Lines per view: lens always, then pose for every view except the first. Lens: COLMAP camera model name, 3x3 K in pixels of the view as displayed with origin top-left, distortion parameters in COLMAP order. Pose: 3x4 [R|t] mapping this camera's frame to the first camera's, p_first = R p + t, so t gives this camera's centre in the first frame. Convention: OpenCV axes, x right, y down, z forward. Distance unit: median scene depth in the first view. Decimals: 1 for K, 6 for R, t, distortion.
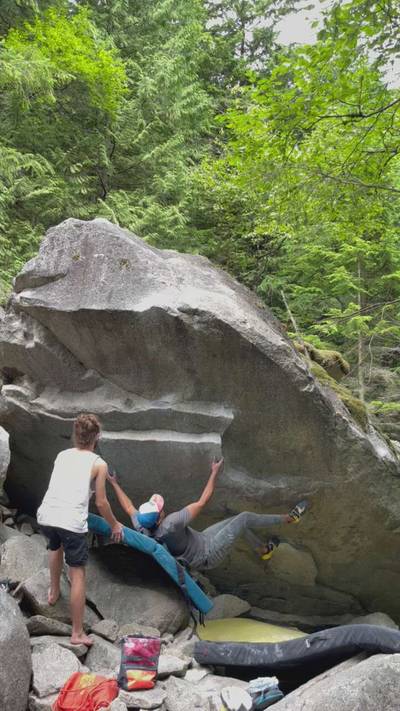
lens RADIAL K [[600.1, 0, 200.0], [0, 600.1, 355.5], [0, 0, 1]] dist [0.050443, -0.009155]
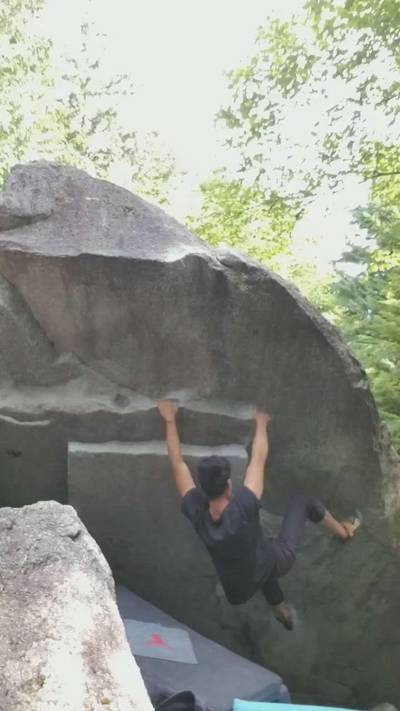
lens RADIAL K [[654.5, 0, 169.5], [0, 654.5, 341.7], [0, 0, 1]] dist [0.027840, -0.009459]
pose [[0.962562, 0.071885, 0.261355, -0.273966], [-0.022604, 0.982123, -0.186878, 0.156568], [-0.270116, 0.173974, 0.946980, 0.234044]]
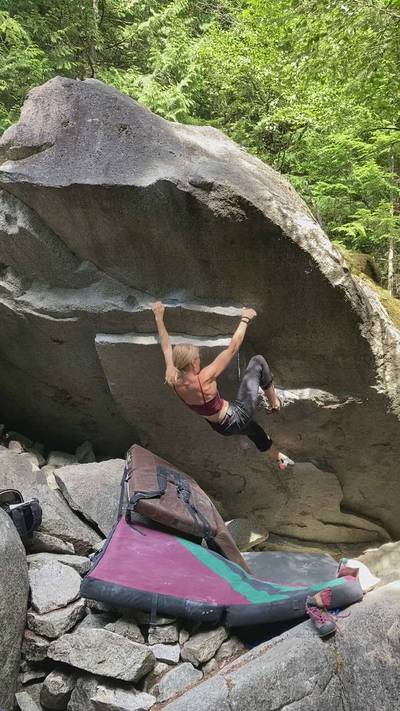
lens RADIAL K [[675.3, 0, 200.0], [0, 675.3, 355.5], [0, 0, 1]] dist [0.055520, -0.029092]
pose [[0.999996, 0.002544, -0.001354, -0.018639], [-0.002371, 0.993296, 0.115575, 0.046005], [0.001639, -0.115572, 0.993298, 0.035152]]
